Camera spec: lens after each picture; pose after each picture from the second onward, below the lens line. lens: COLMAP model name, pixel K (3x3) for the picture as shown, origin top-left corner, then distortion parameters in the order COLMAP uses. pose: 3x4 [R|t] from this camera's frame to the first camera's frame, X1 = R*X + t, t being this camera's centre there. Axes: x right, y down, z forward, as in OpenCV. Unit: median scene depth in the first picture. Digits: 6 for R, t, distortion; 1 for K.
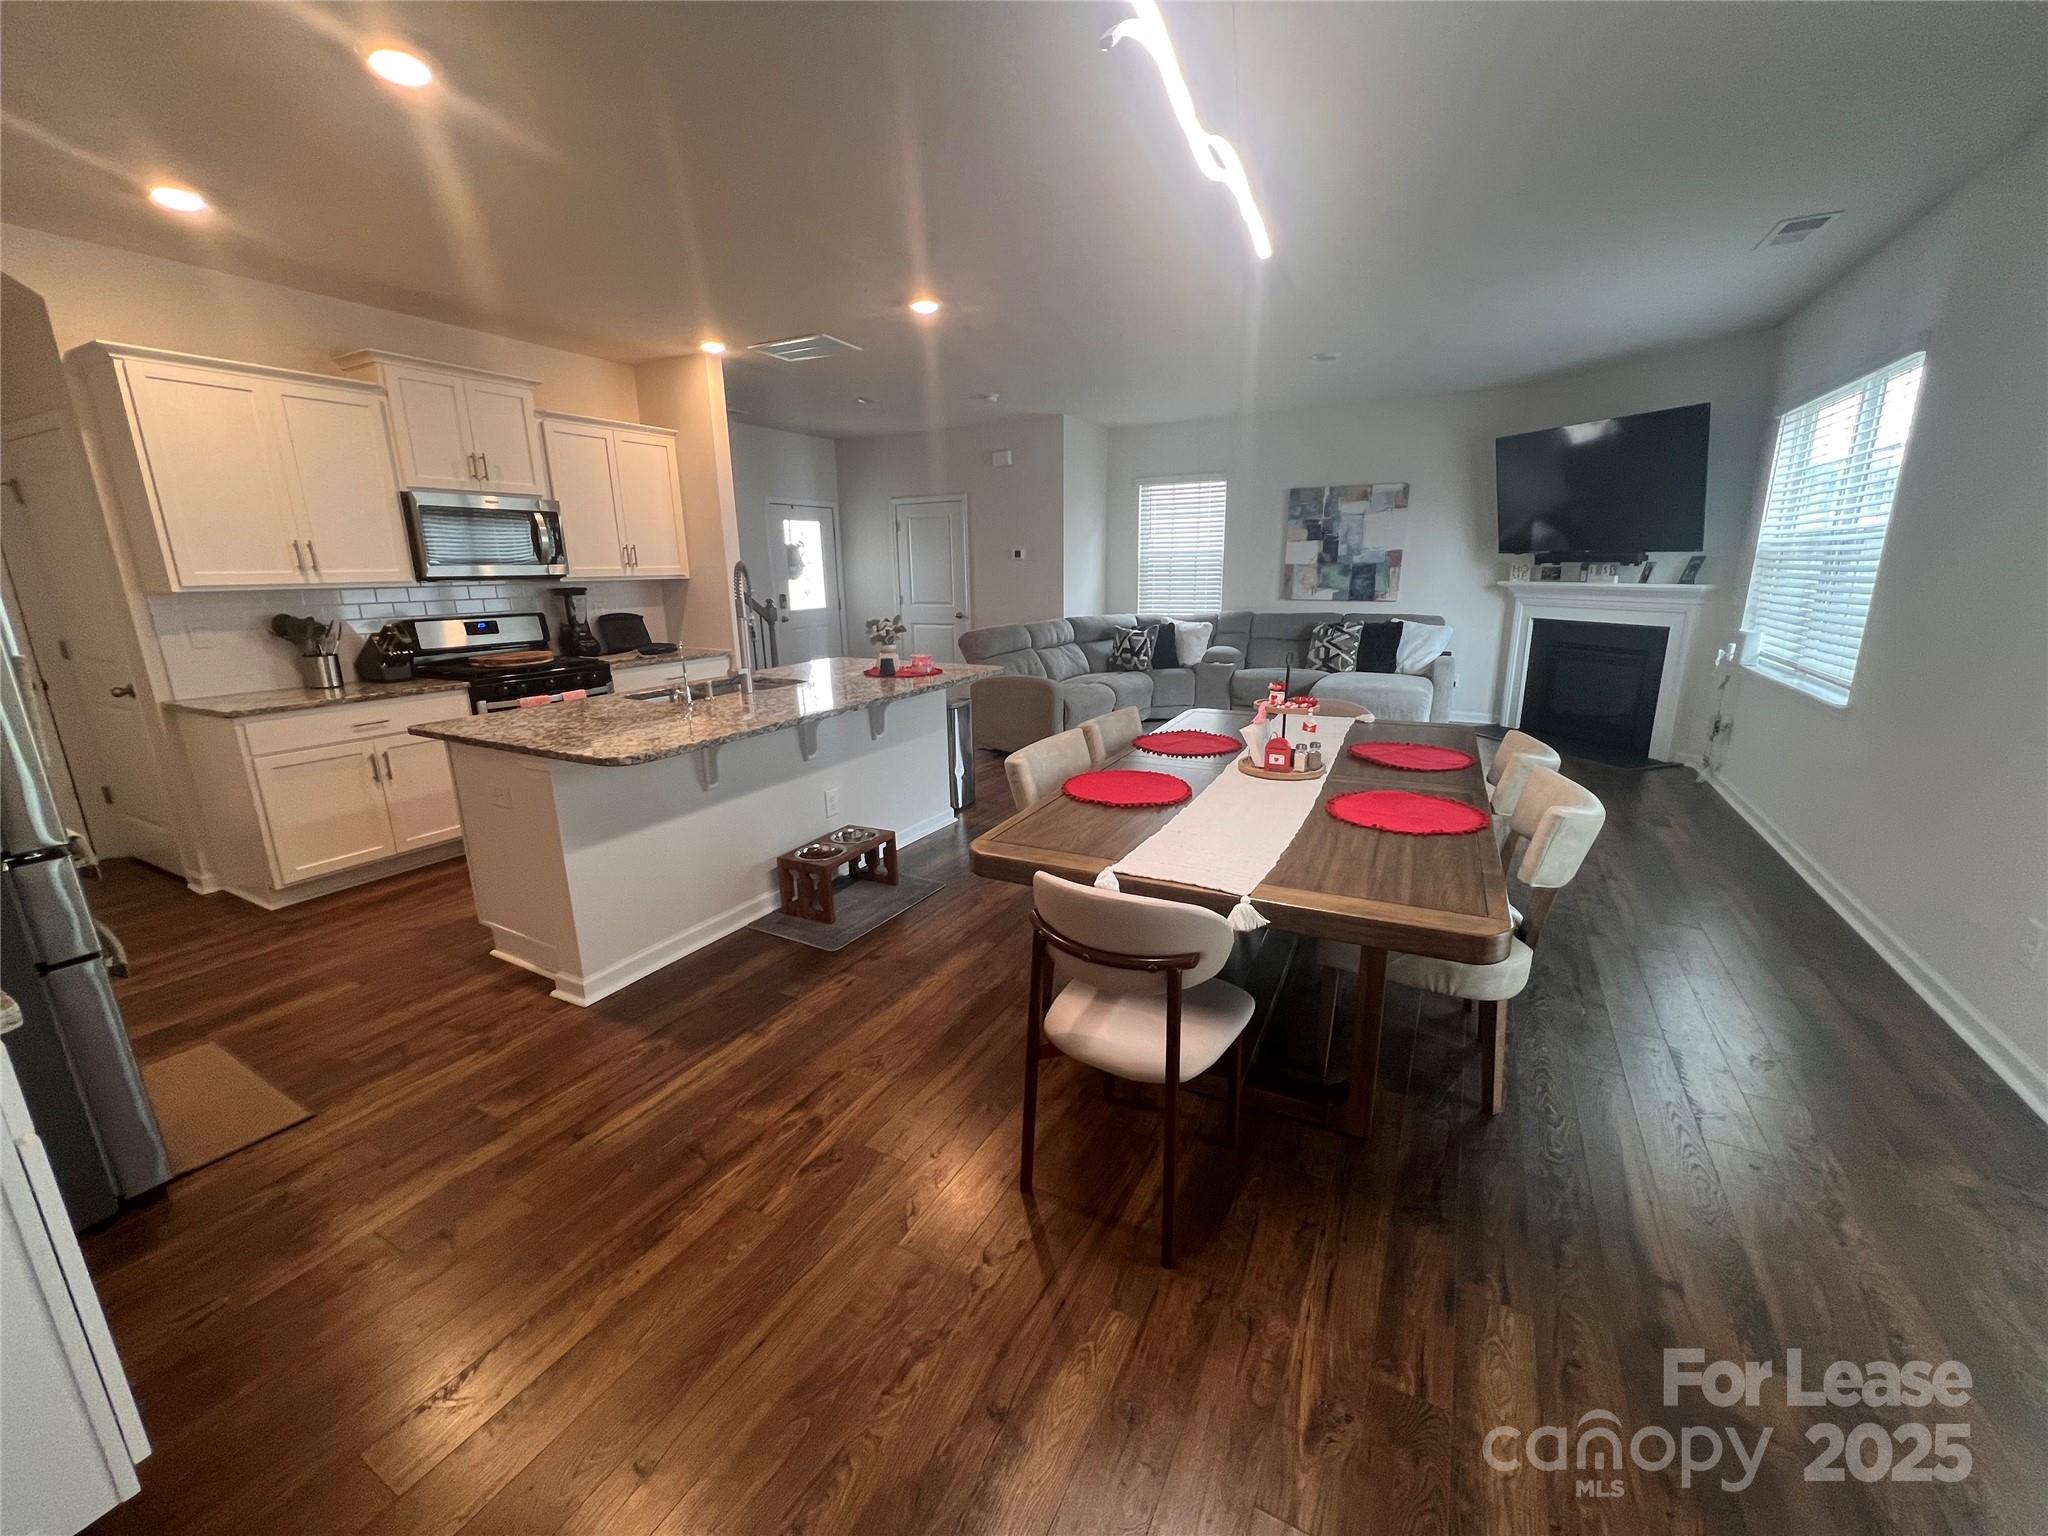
lens RADIAL K [[812.4, 0, 1028.1], [0, 812.4, 764.5], [0, 0, 1]] dist [0.000313, -0.000219]
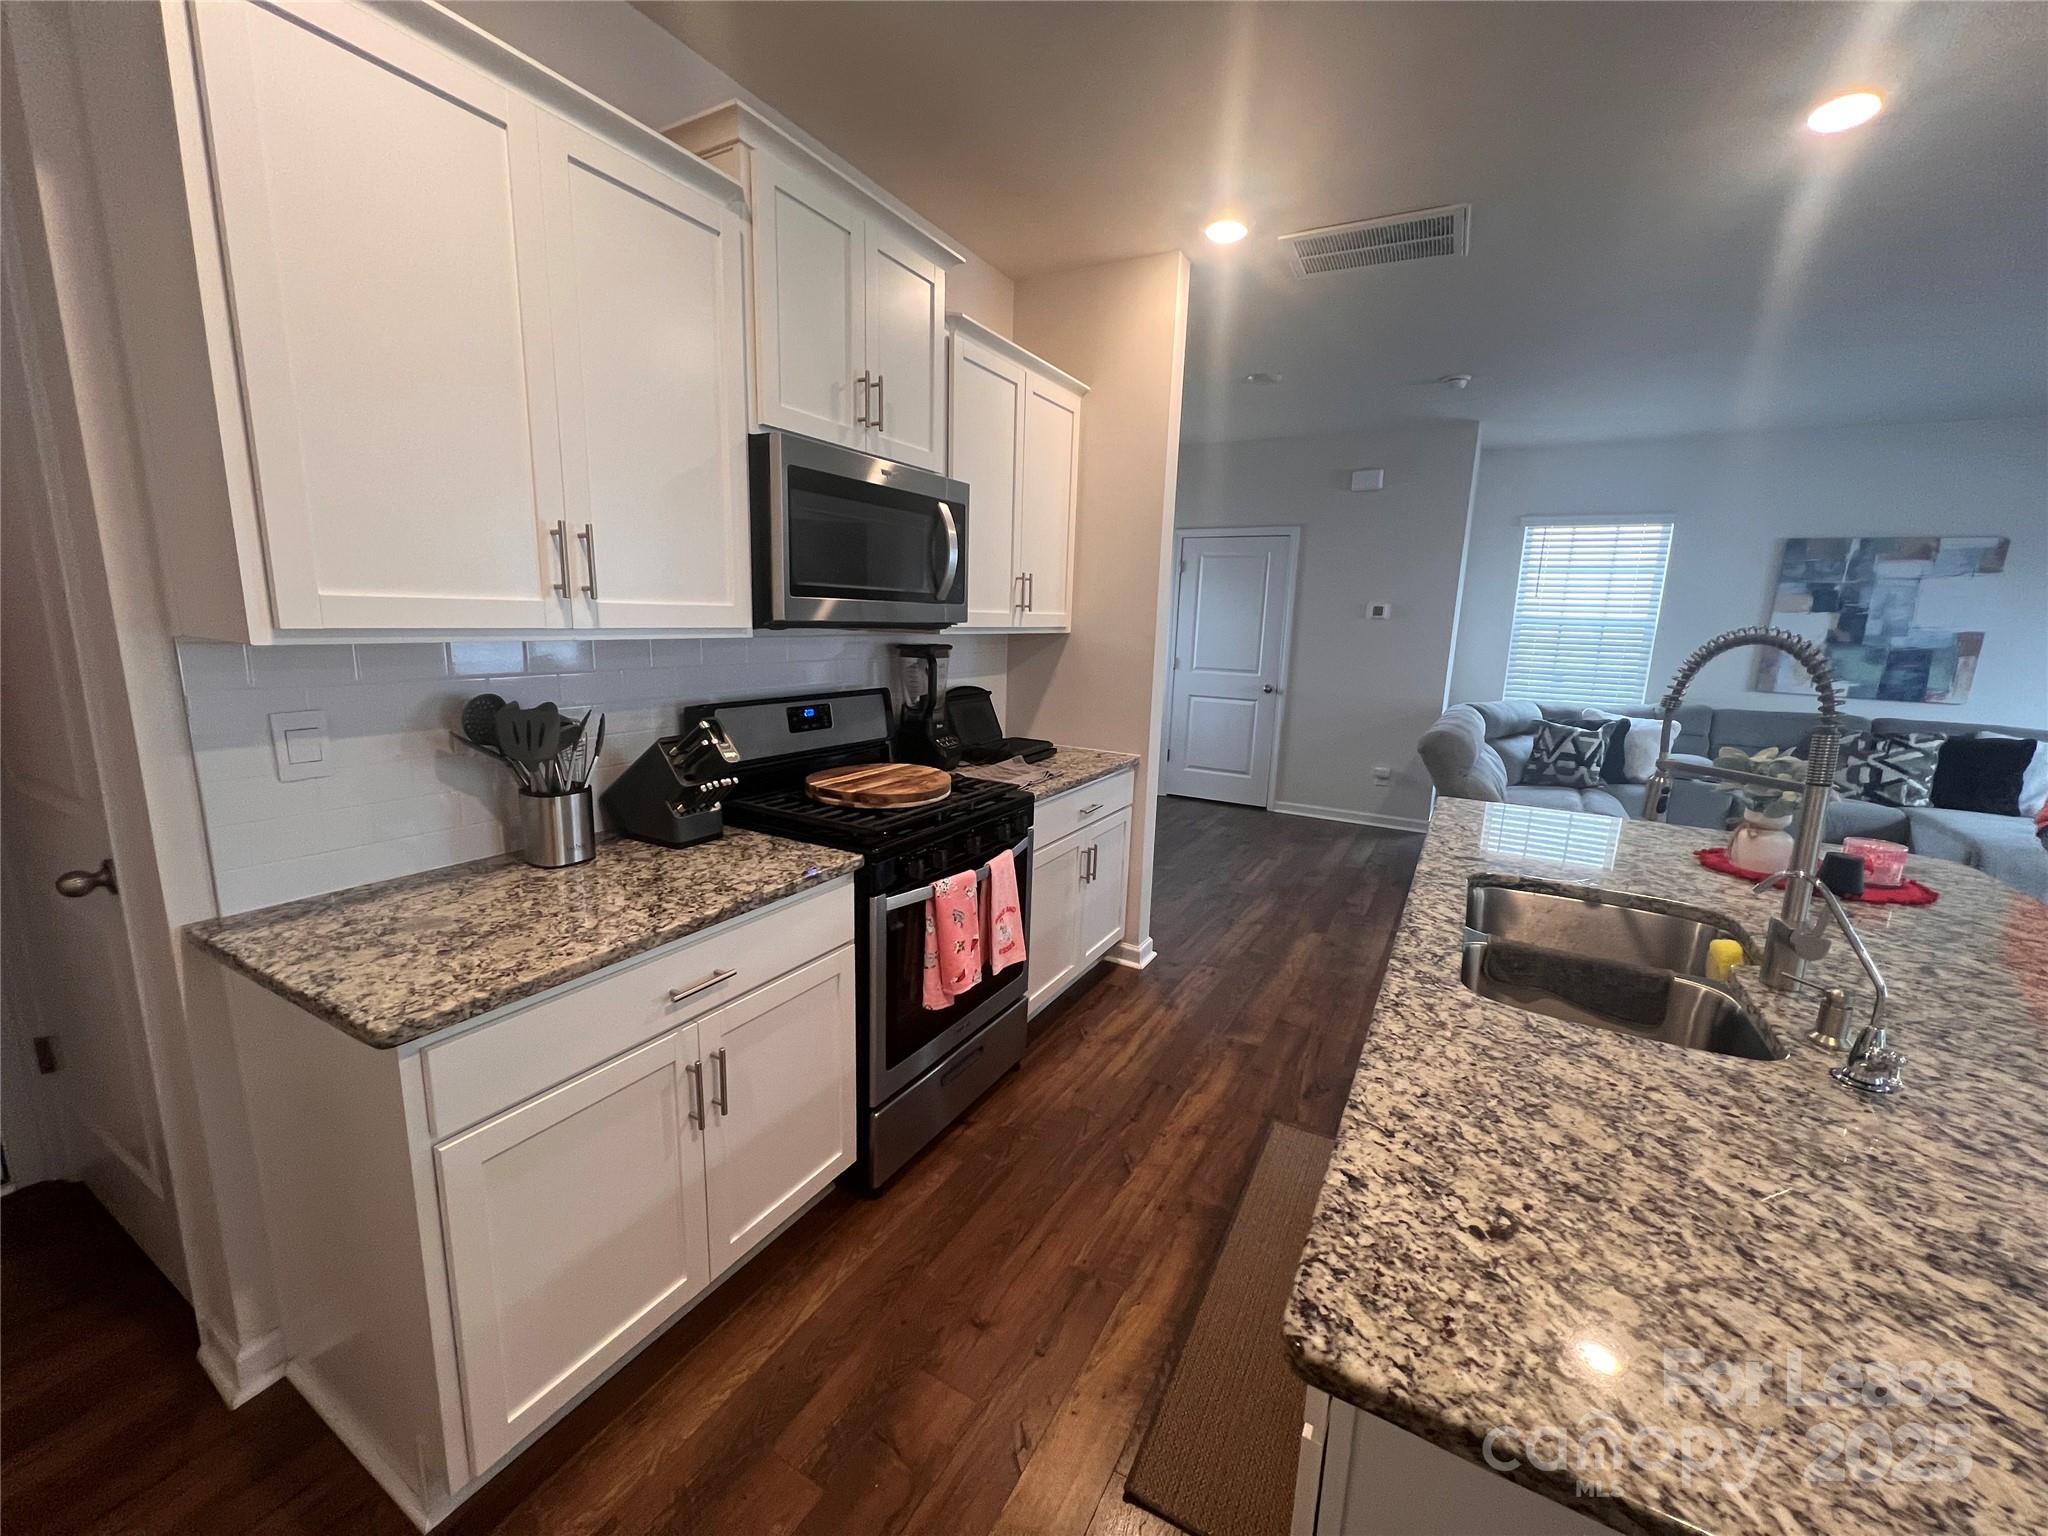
lens RADIAL K [[812.4, 0, 1026.5], [0, 812.4, 767.5], [0, 0, 1]] dist [0.000313, -0.000219]
pose [[0.998871, 0.047181, -0.005586, -0.348150], [-0.047407, 0.997537, -0.051693, -0.076436], [0.003133, 0.051899, 0.998647, 0.319228]]
